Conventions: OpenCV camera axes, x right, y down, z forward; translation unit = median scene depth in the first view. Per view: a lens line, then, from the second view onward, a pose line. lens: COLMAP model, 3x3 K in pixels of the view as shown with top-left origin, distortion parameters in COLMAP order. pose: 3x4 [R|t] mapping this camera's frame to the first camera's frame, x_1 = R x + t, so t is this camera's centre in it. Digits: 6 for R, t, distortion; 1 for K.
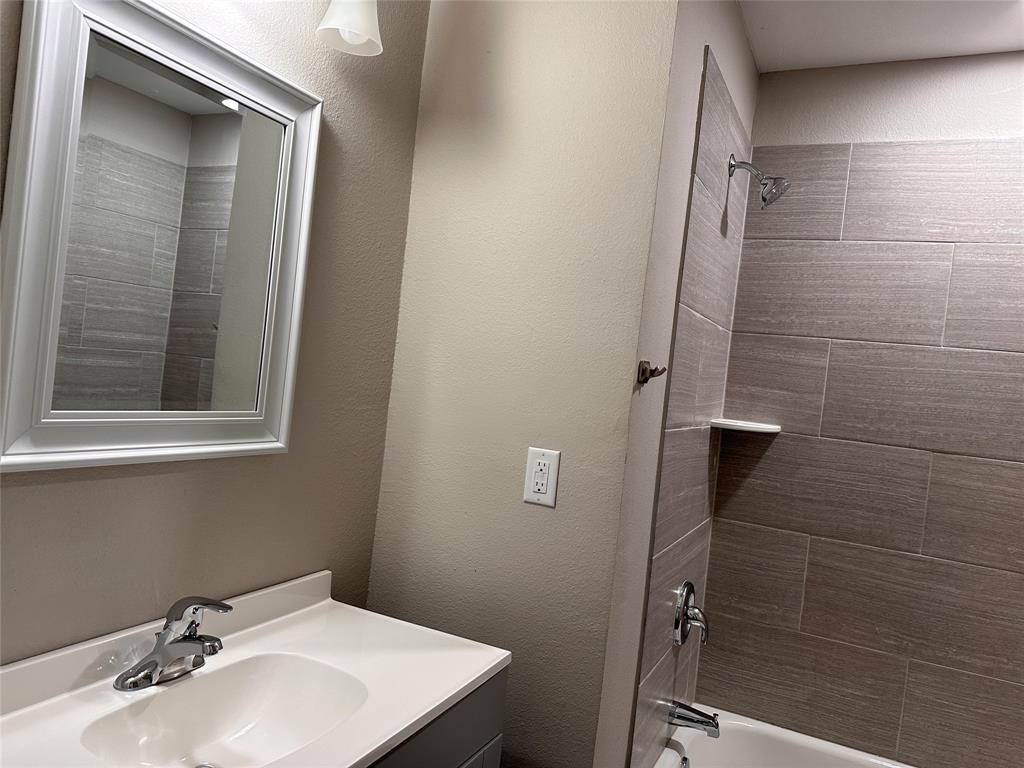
lens RADIAL K [[726.4, 0, 512.0], [0, 726.4, 384.0], [0, 0, 1]] dist [0.093635, -0.113263]
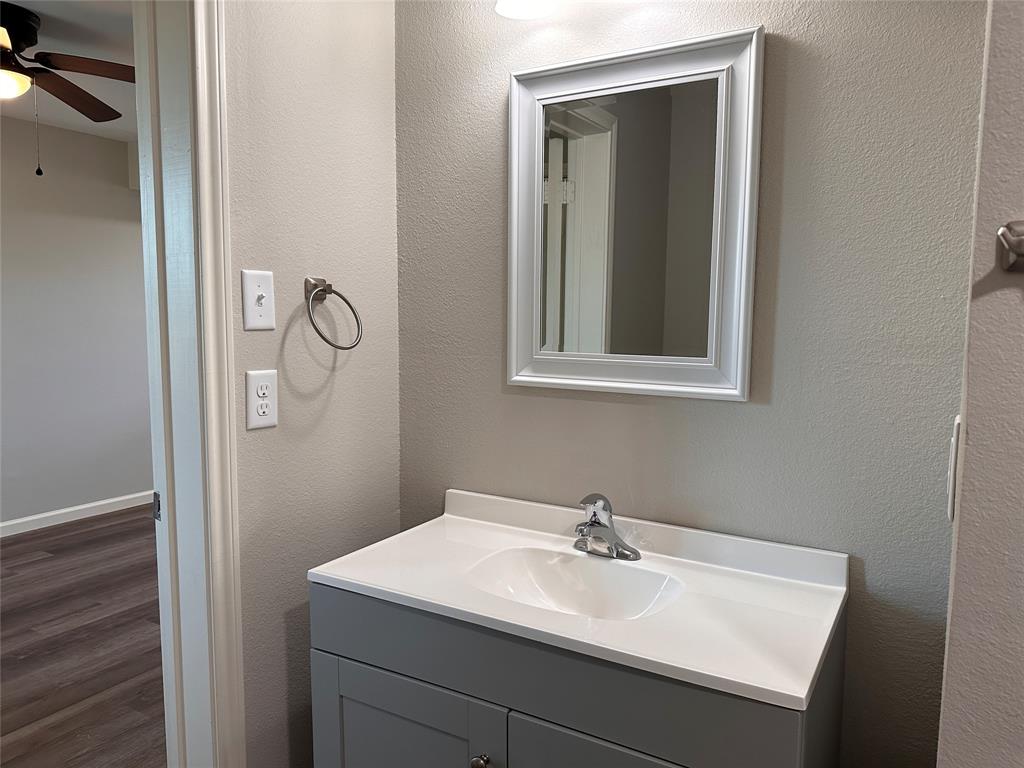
lens RADIAL K [[726.4, 0, 512.0], [0, 726.4, 384.0], [0, 0, 1]] dist [0.093635, -0.113263]
pose [[-0.081305, -0.009661, -0.996642, 0.788304], [-0.028596, 0.999564, -0.007356, 0.097580], [0.996279, 0.027902, -0.081546, 0.863046]]
